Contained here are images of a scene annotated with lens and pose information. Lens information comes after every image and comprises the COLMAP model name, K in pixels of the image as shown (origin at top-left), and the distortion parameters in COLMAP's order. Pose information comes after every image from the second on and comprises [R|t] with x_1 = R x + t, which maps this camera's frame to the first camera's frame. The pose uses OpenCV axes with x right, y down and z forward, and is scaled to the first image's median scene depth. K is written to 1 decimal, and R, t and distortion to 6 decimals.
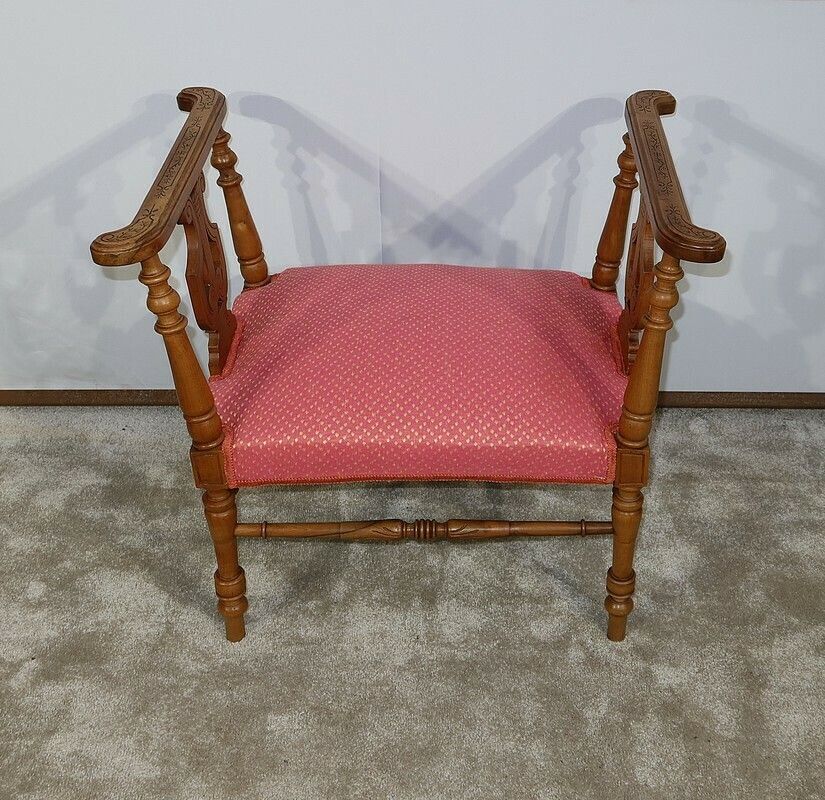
lens RADIAL K [[1055.9, 0, 412.5], [0, 1055.9, 400.0], [0, 0, 1]] dist [0.008474, 0.008668]
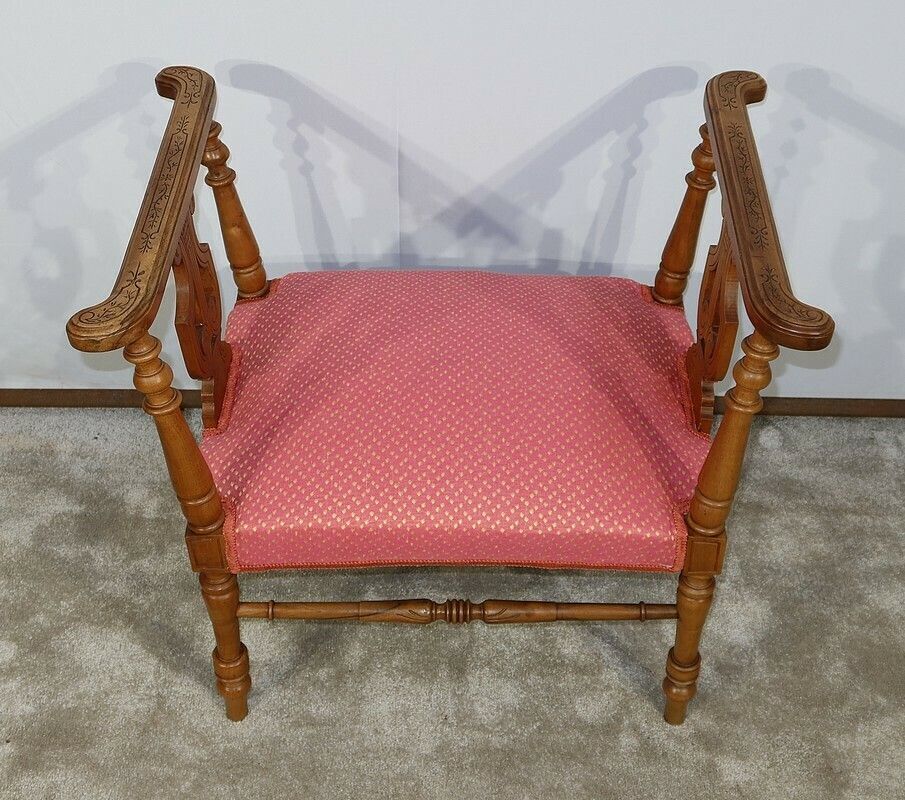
lens RADIAL K [[1217.6, 0, 390.2], [0, 1217.6, 411.5], [0, 0, 1]] dist [0.015040, 0.000291]
pose [[0.999906, 0.001681, -0.013572, -0.027872], [-0.000002, 0.992429, 0.122818, -0.149825], [0.013676, -0.122806, 0.992336, 0.032317]]
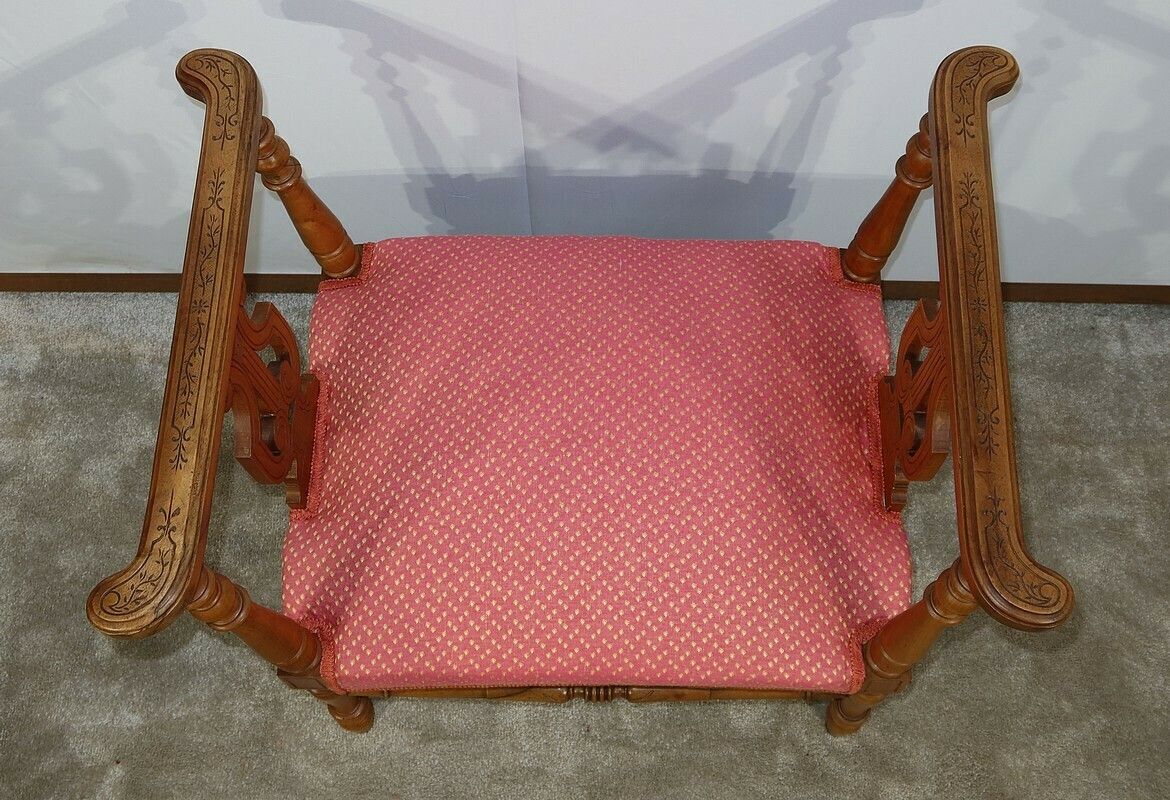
lens RADIAL K [[1271.8, 0, 541.4], [0, 1271.8, 396.1], [0, 0, 1]] dist [0.012834, 0.007060]
pose [[0.999599, -0.017530, -0.022259, -0.004239], [0.026187, 0.871582, 0.489550, -0.478650], [0.010818, -0.489937, 0.871691, 0.287711]]
